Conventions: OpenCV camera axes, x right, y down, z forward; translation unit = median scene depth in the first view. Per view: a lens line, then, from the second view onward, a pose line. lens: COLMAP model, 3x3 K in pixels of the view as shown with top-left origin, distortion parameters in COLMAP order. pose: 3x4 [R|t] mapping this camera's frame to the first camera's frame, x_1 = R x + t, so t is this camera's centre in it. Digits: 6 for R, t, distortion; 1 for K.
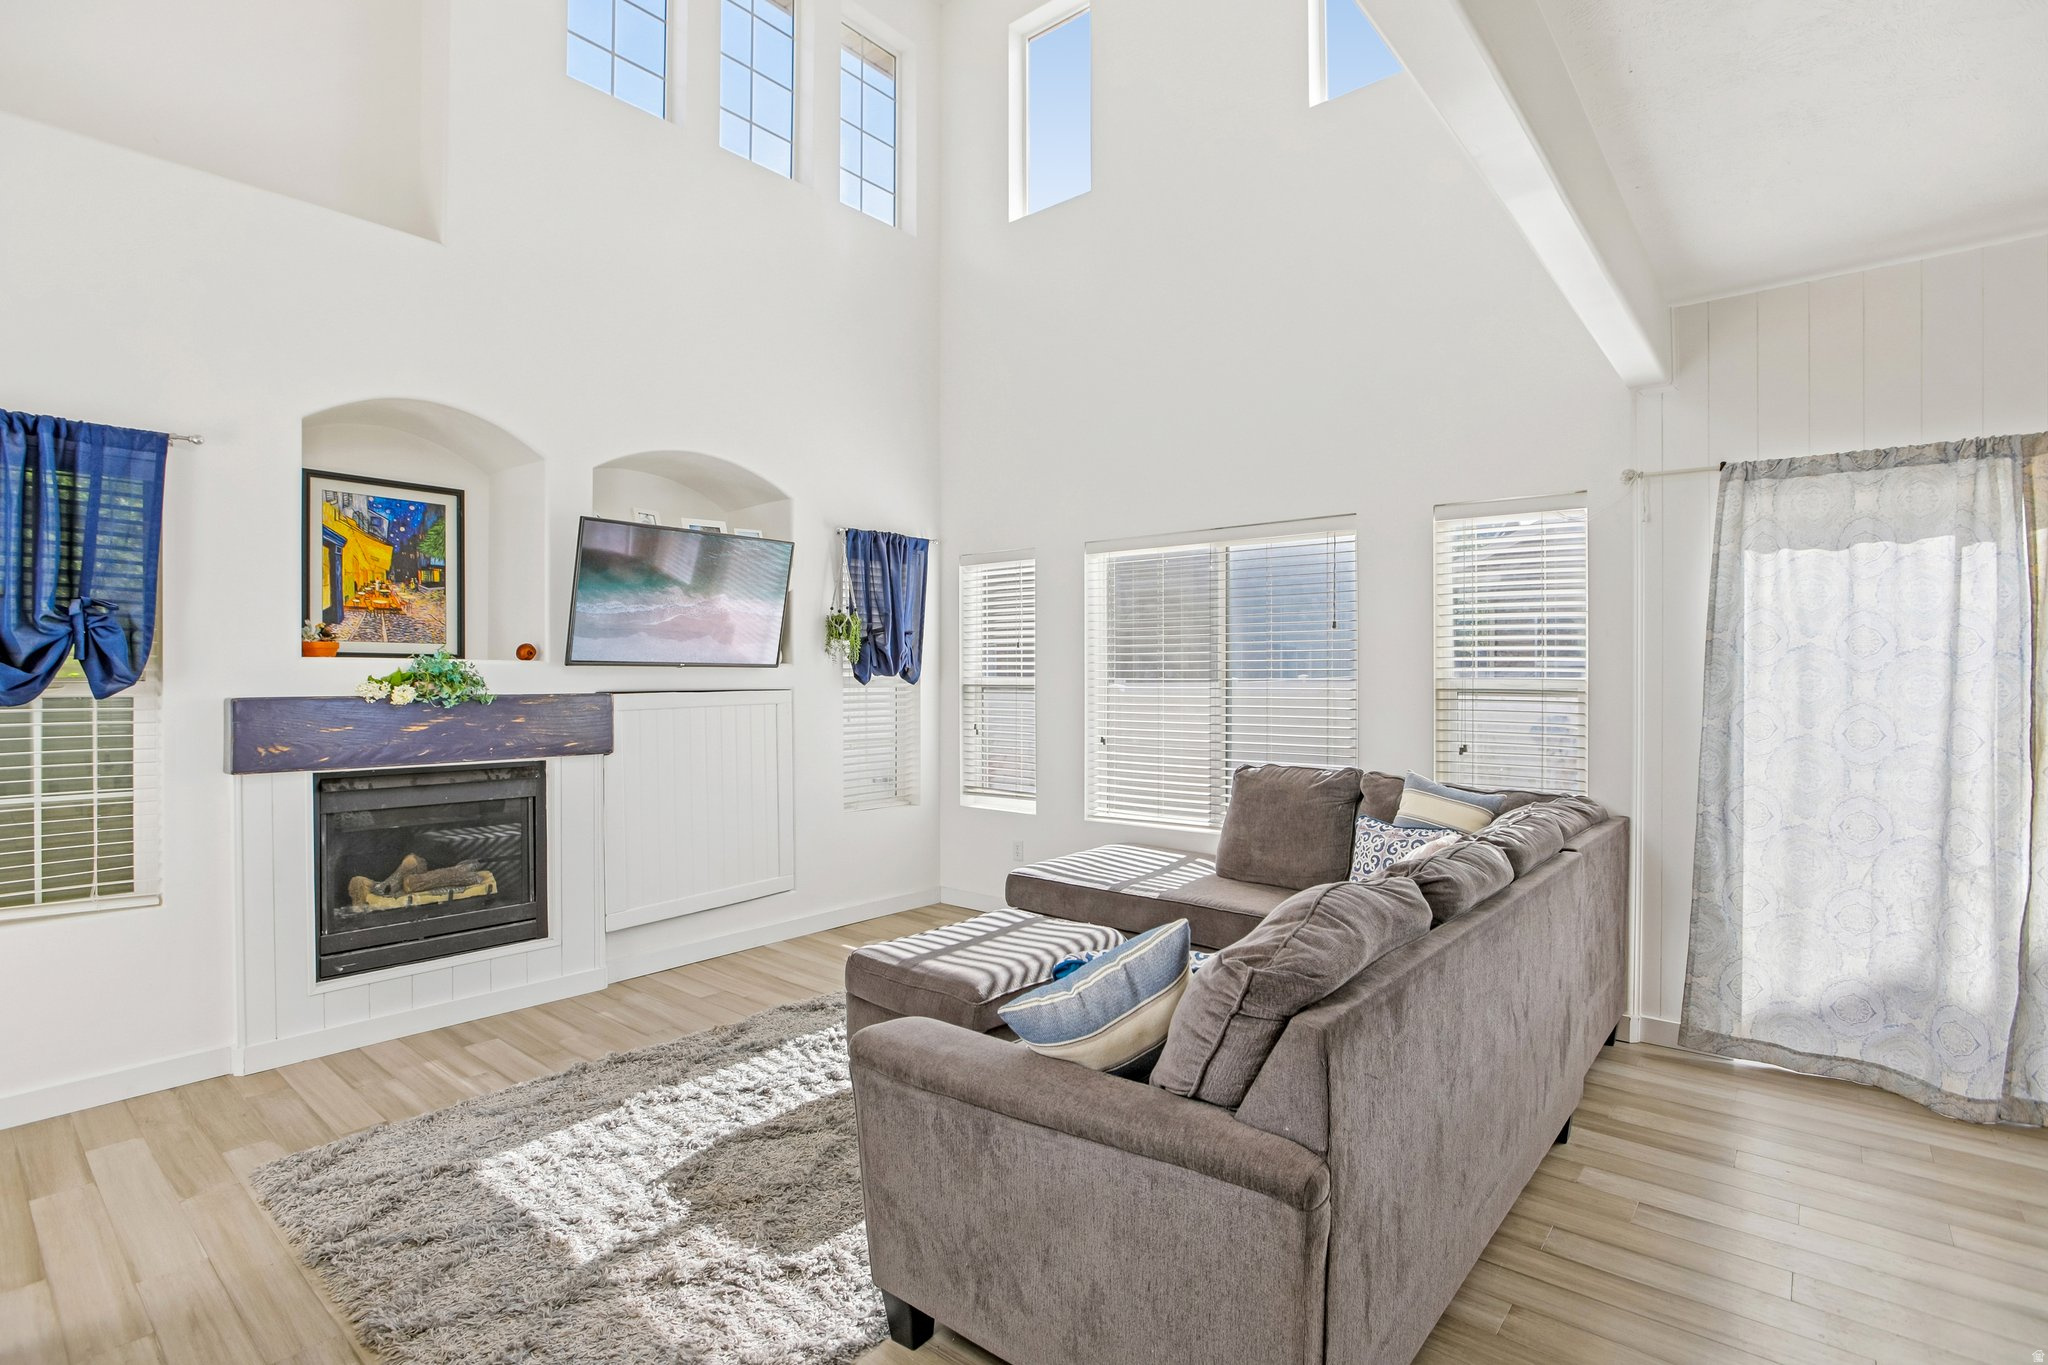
lens RADIAL K [[966.1, 0, 986.1], [0, 966.1, 677.5], [0, 0, 1]] dist [-0.048437, 0.017603]
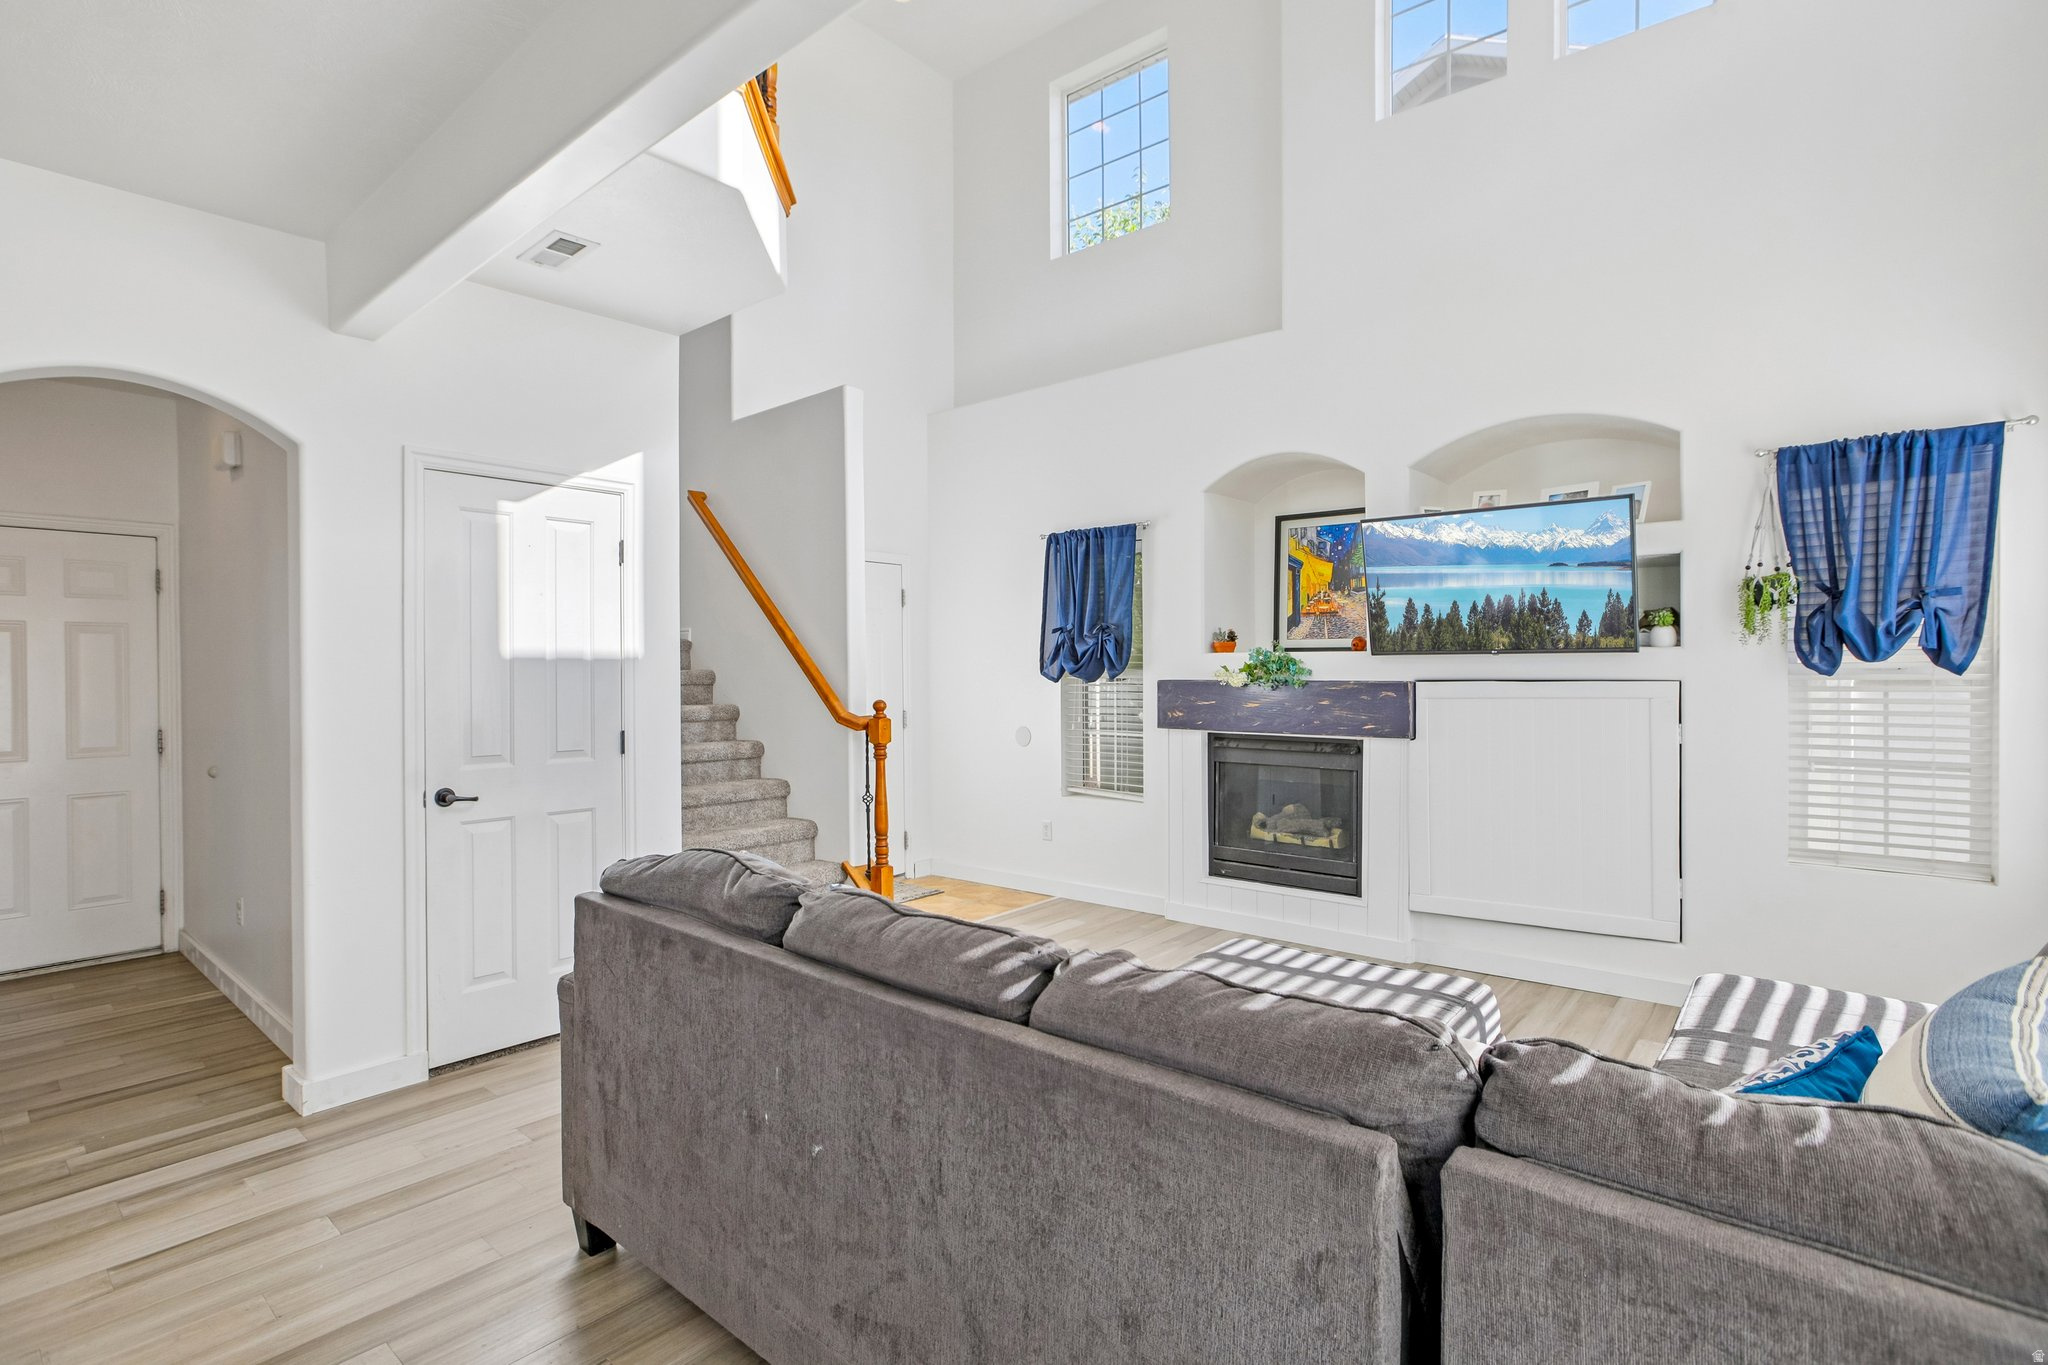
lens RADIAL K [[992.4, 0, 1026.0], [0, 992.4, 666.9], [0, 0, 1]] dist [-0.097768, 0.056084]
pose [[0.009693, -0.001591, -0.999952, 0.843805], [0.001066, 0.999998, -0.001580, 0.002086], [0.999952, -0.001050, 0.009695, 0.727787]]
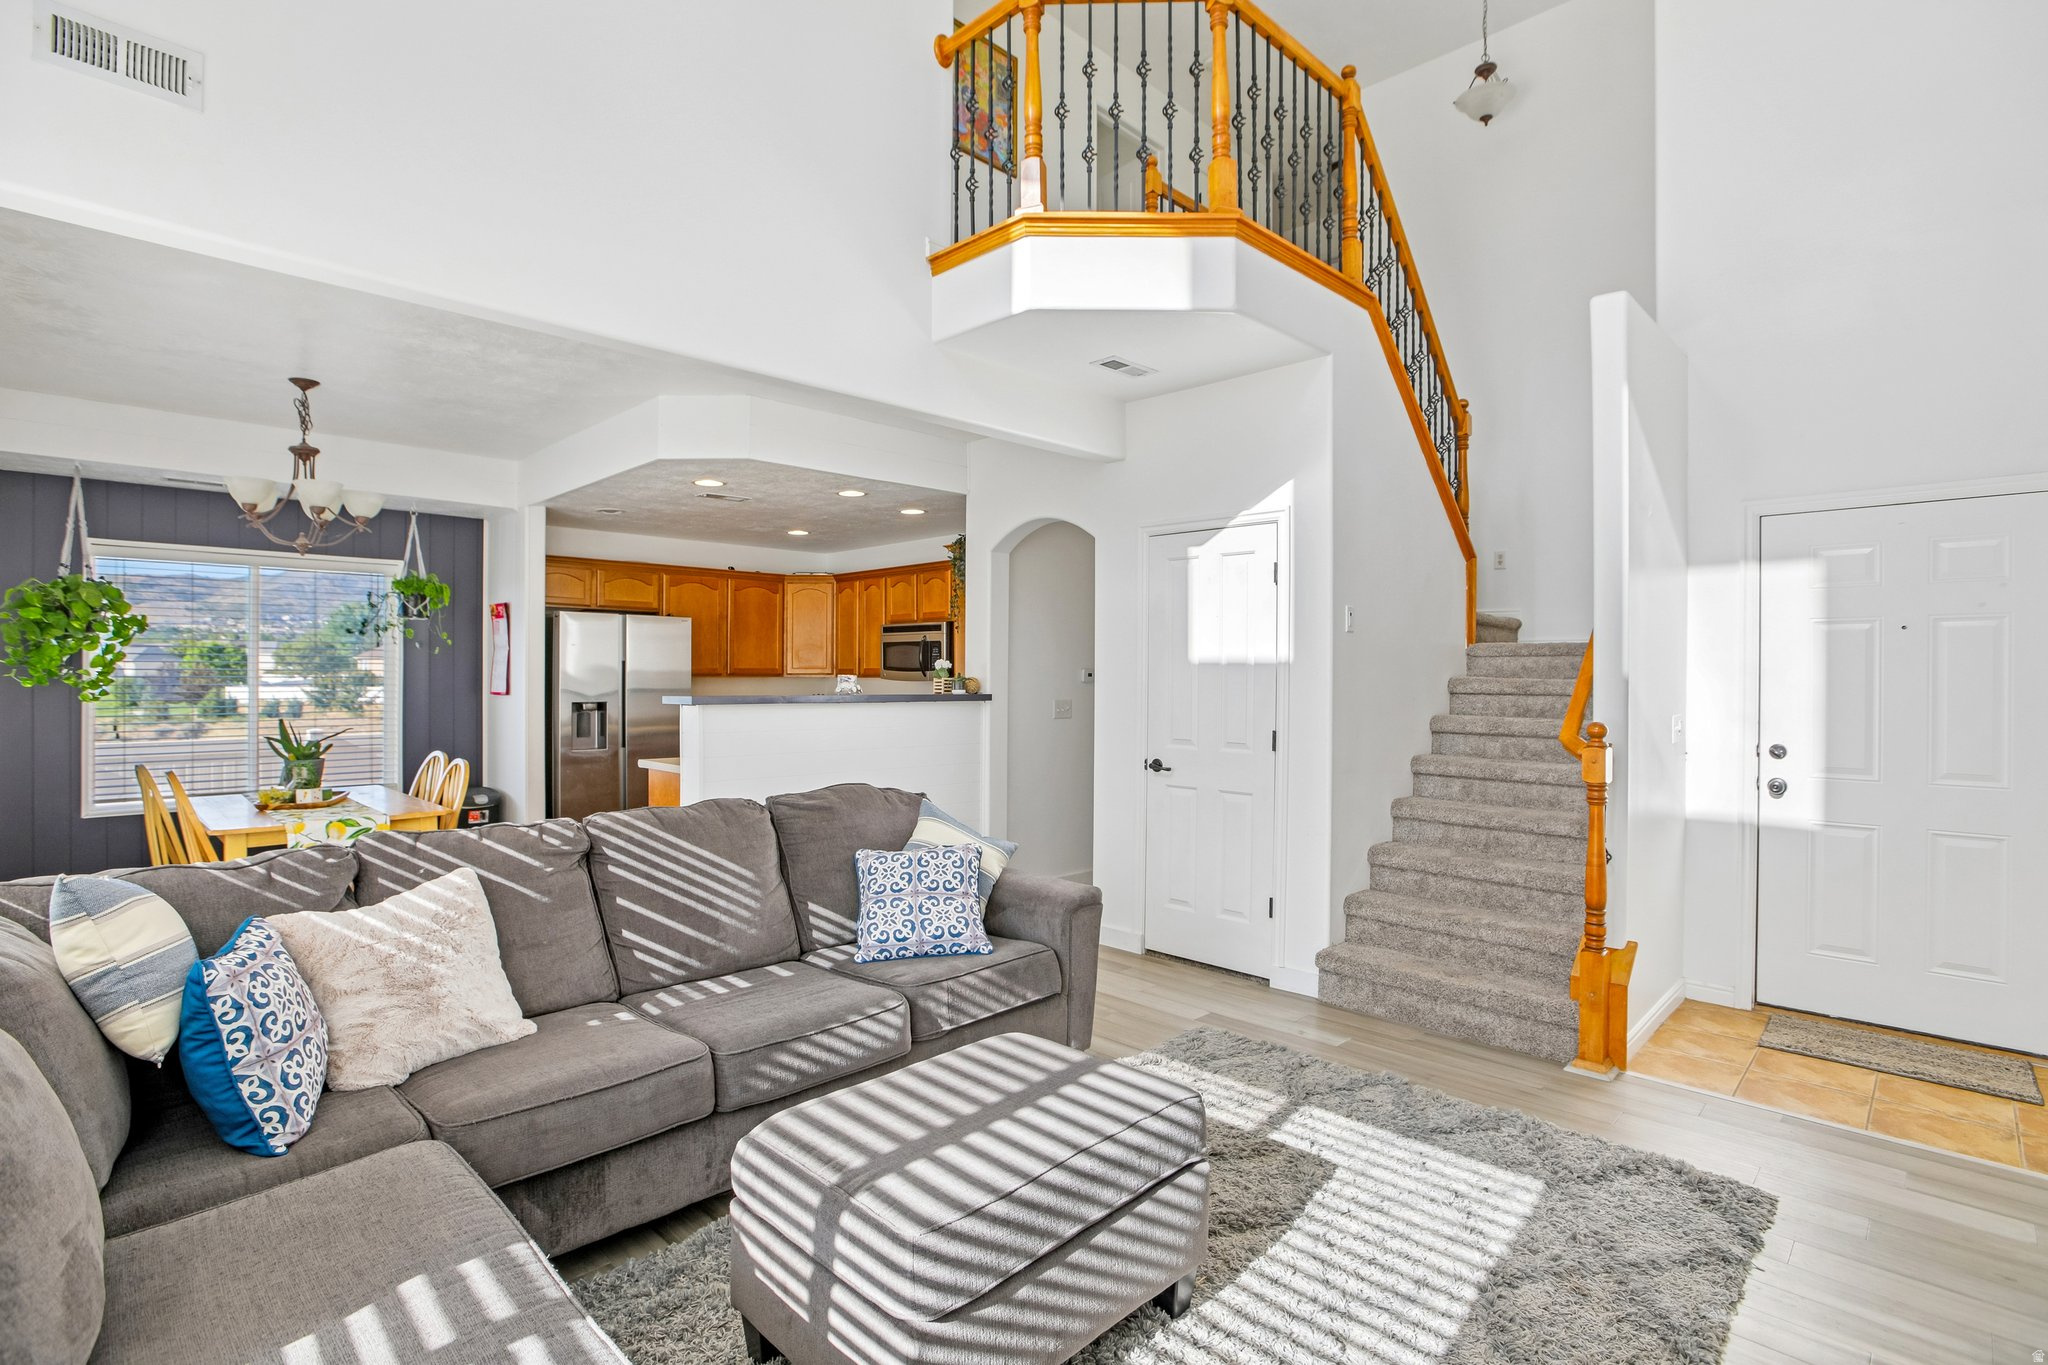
lens RADIAL K [[993.8, 0, 1027.0], [0, 993.8, 673.5], [0, 0, 1]] dist [-0.045447, 0.017014]
pose [[-0.997345, -0.005715, 0.072598, -0.065189], [-0.005482, 0.999979, 0.003409, -0.003753], [-0.072616, 0.003002, -0.997355, 1.595272]]
